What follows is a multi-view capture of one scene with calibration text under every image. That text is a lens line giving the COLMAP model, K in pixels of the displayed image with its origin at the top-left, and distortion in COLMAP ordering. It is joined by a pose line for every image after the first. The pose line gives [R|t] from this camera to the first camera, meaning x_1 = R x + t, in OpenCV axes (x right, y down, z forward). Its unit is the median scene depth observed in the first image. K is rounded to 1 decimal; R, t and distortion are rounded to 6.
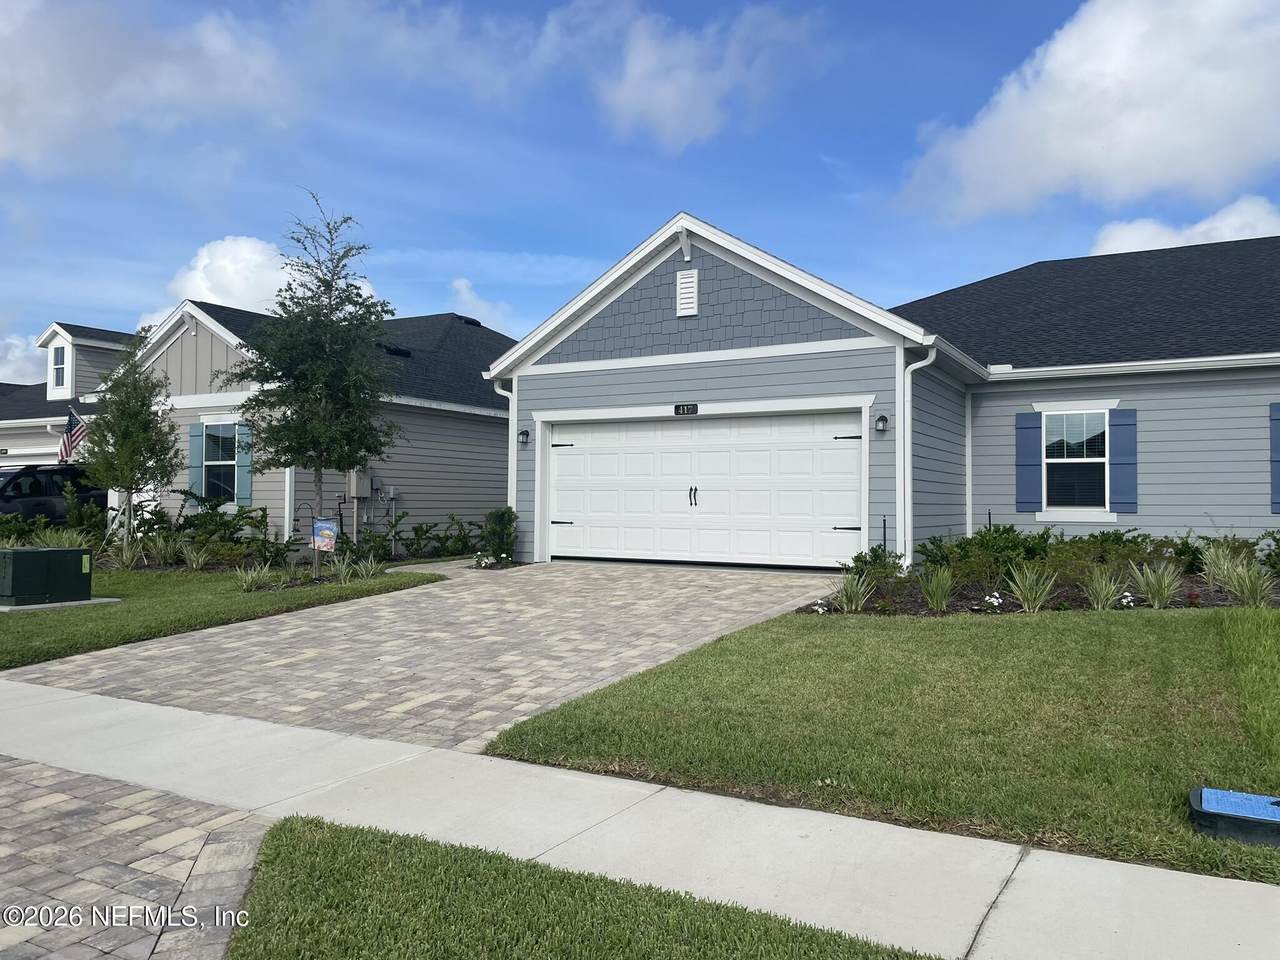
lens RADIAL K [[957.4, 0, 636.5], [0, 957.4, 485.4], [0, 0, 1]] dist [0.030430, -0.030276]
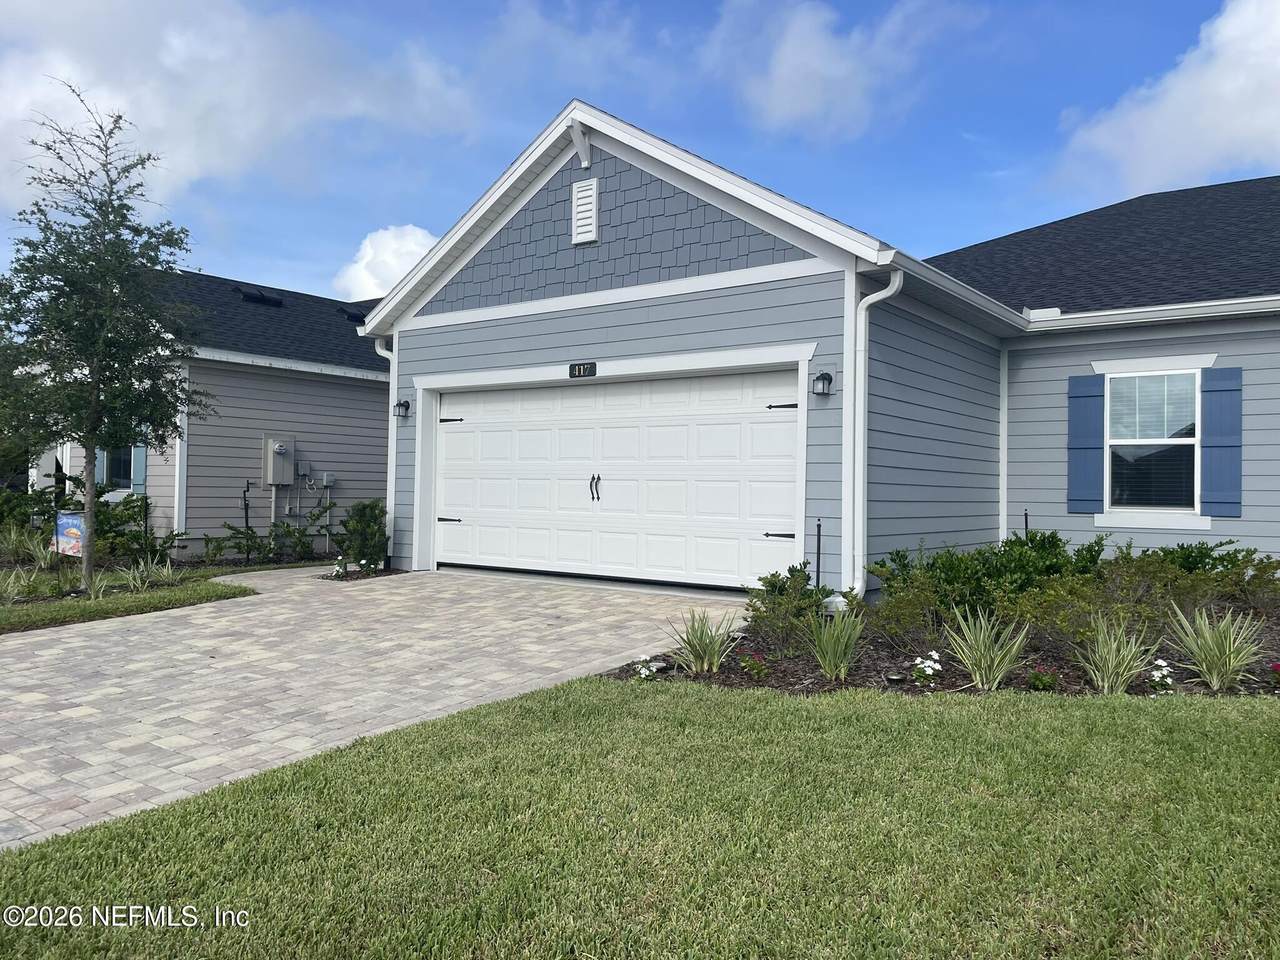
lens RADIAL K [[957.4, 0, 647.0], [0, 957.4, 480.0], [0, 0, 1]] dist [0.030430, -0.030276]
pose [[0.991948, 0.008053, -0.126386, 0.194243], [-0.007308, 0.999953, 0.006356, 0.000564], [0.126431, -0.005381, 0.991961, 0.272001]]
